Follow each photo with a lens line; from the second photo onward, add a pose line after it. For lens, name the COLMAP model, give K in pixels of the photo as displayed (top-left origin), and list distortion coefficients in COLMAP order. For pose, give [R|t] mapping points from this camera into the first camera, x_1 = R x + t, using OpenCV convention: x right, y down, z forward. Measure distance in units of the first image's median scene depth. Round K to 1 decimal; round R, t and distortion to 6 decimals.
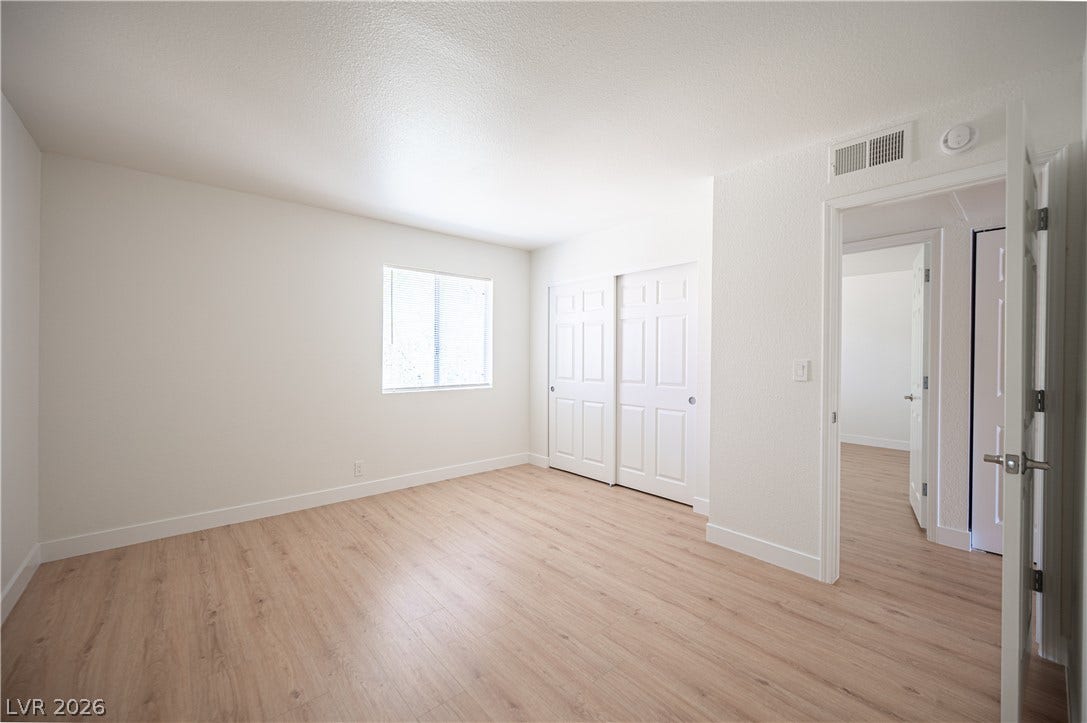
lens RADIAL K [[443.7, 0, 546.2], [0, 443.7, 358.9], [0, 0, 1]] dist [-0.001153, -0.000234]
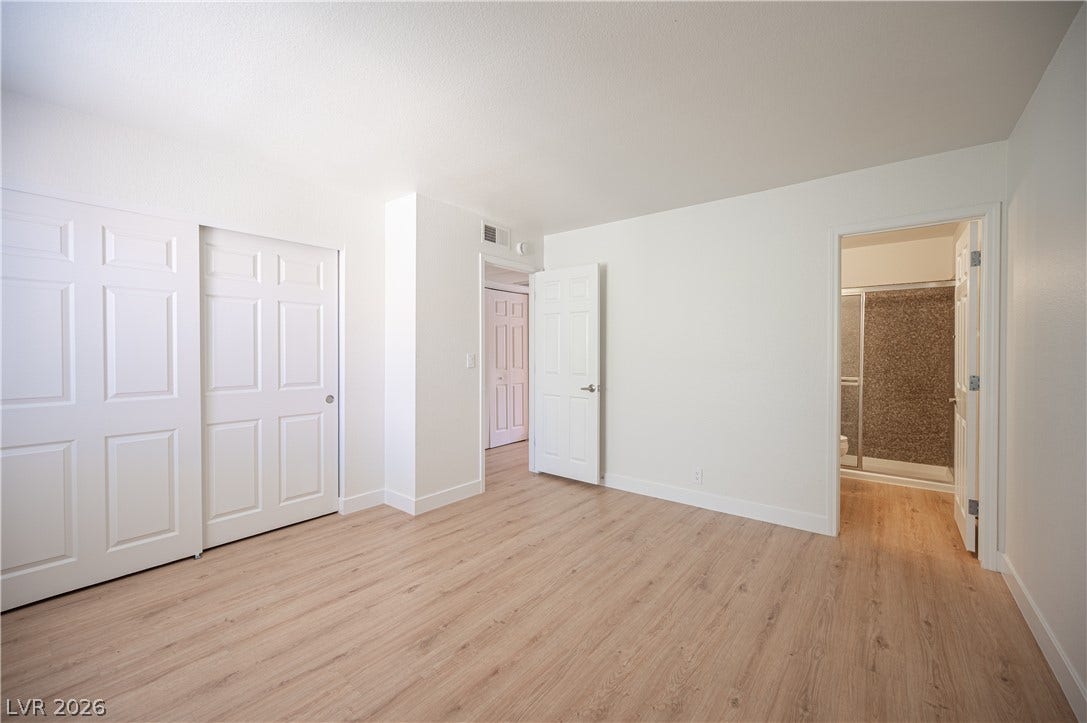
lens RADIAL K [[443.7, 0, 548.5], [0, 443.7, 358.0], [0, 0, 1]] dist [-0.001153, -0.000234]
pose [[-0.212521, -0.016661, 0.977014, -0.667508], [0.005135, 0.999822, 0.018167, -0.006060], [-0.977143, 0.008878, -0.212398, 0.755688]]
